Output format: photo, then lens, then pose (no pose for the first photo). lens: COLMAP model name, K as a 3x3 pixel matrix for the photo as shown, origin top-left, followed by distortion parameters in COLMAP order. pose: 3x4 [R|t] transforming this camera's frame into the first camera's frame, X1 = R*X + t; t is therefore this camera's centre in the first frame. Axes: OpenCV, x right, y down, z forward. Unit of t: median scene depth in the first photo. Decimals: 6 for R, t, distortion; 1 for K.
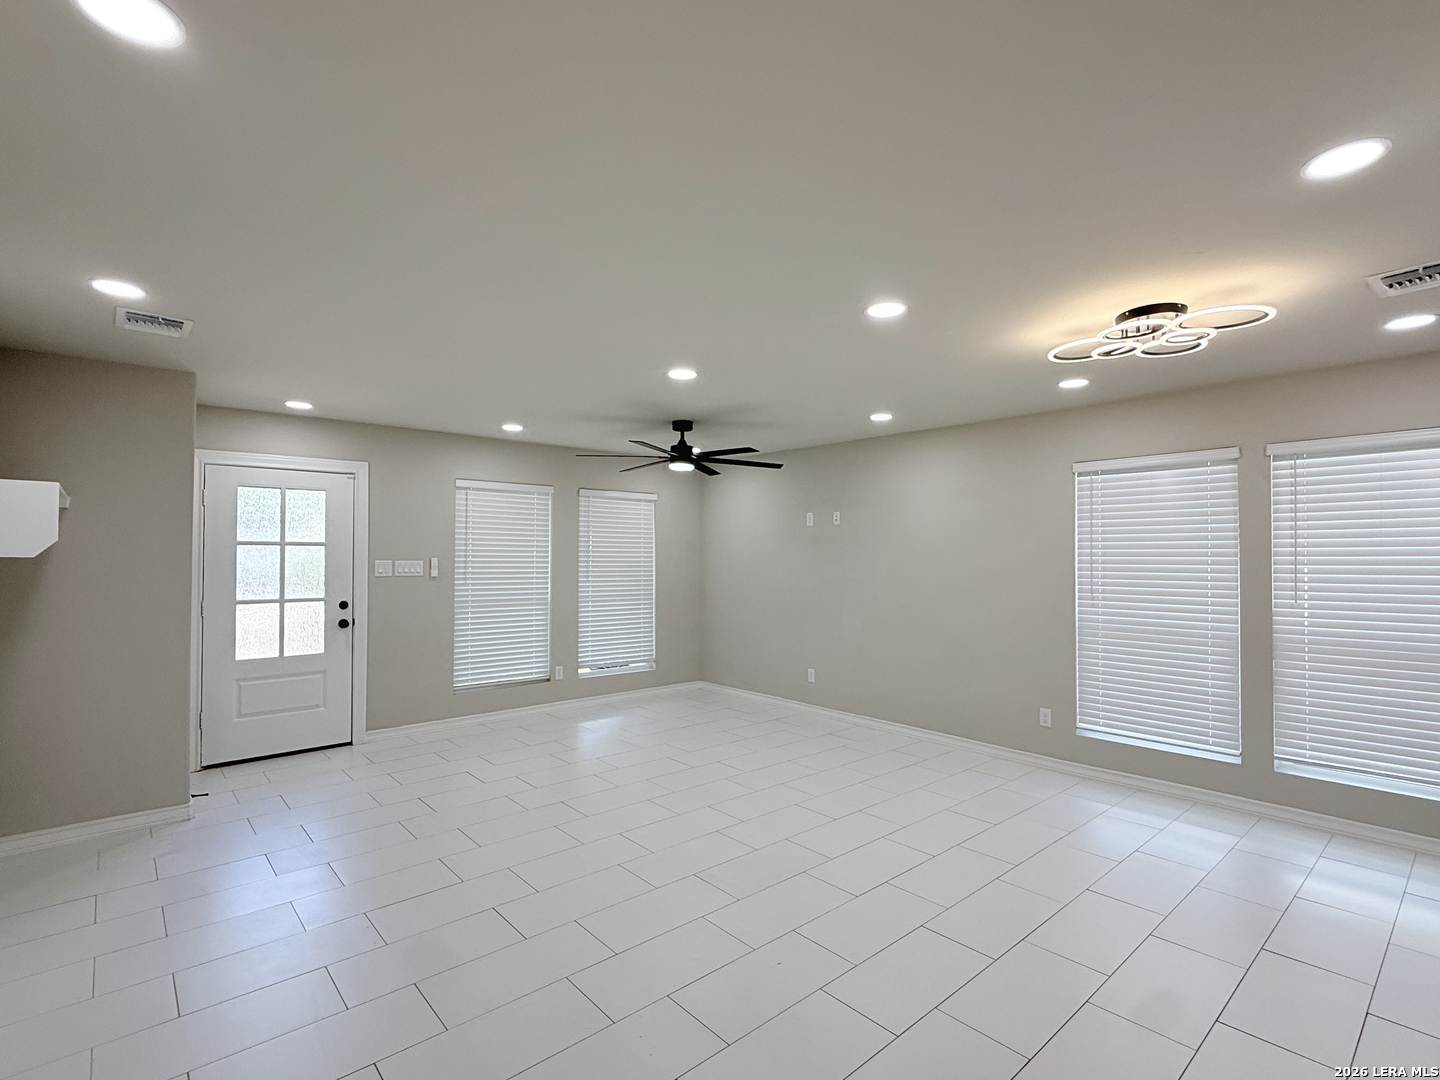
lens RADIAL K [[686.1, 0, 717.7], [0, 686.1, 543.8], [0, 0, 1]] dist [0.001490, 0.000027]
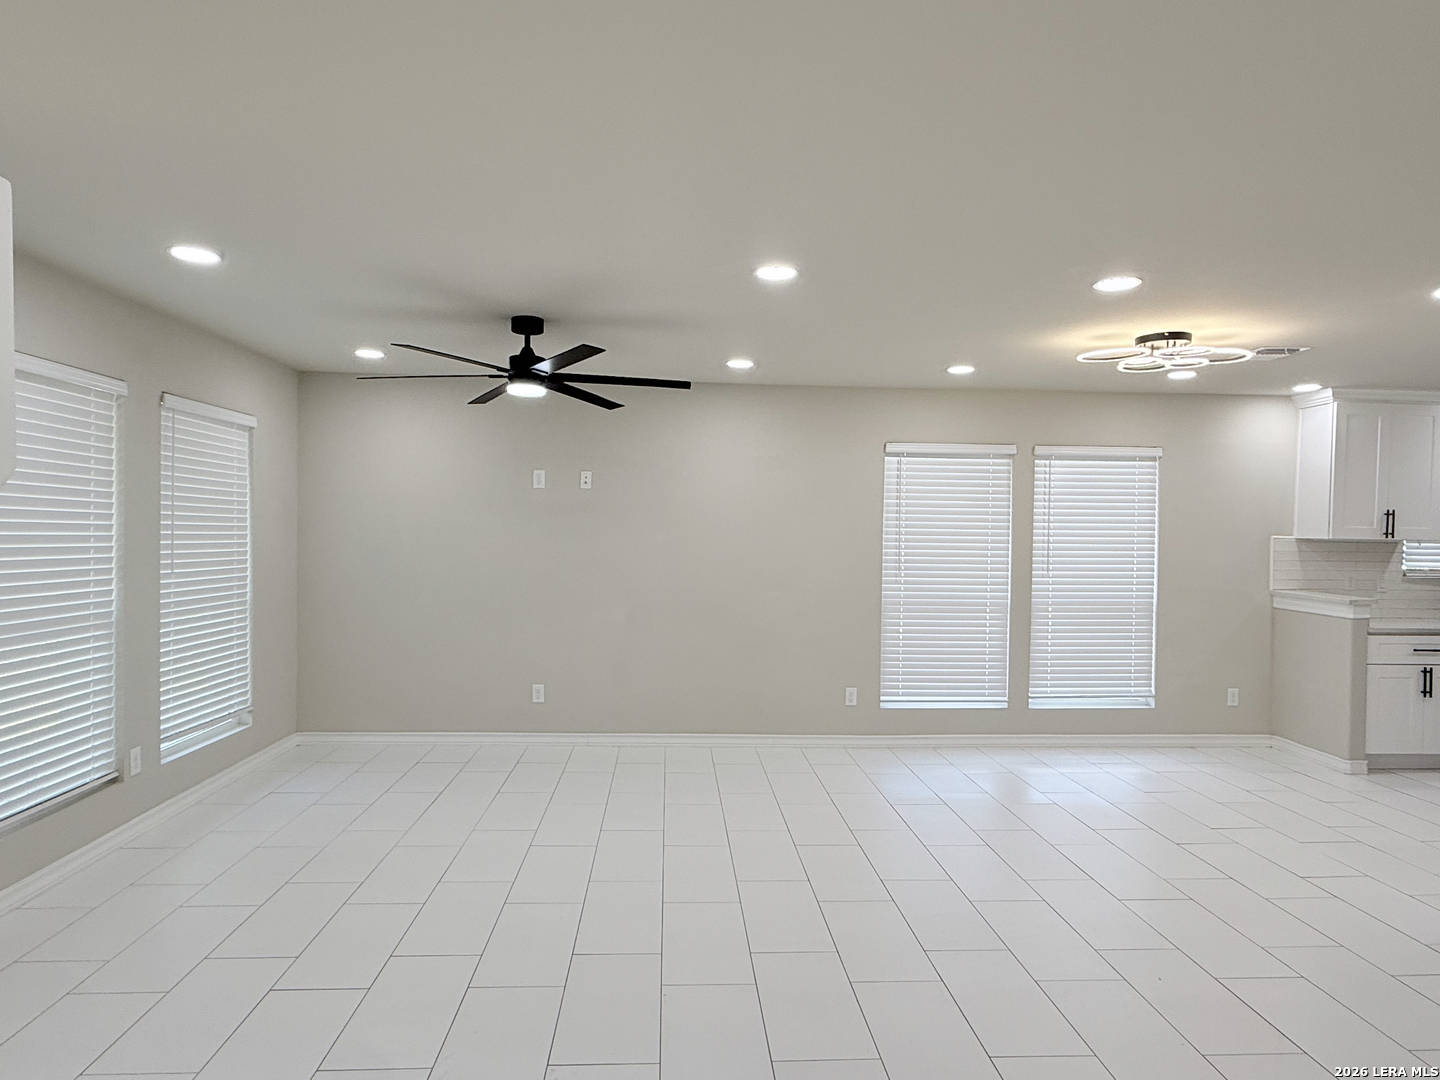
lens RADIAL K [[844.8, 0, 700.0], [0, 844.8, 551.7], [0, 0, 1]] dist [-0.002892, -0.001087]
pose [[0.625601, -0.012316, 0.780046, -0.602354], [-0.027091, 0.998929, 0.037498, 0.003580], [-0.779673, -0.044591, 0.624598, 0.411430]]
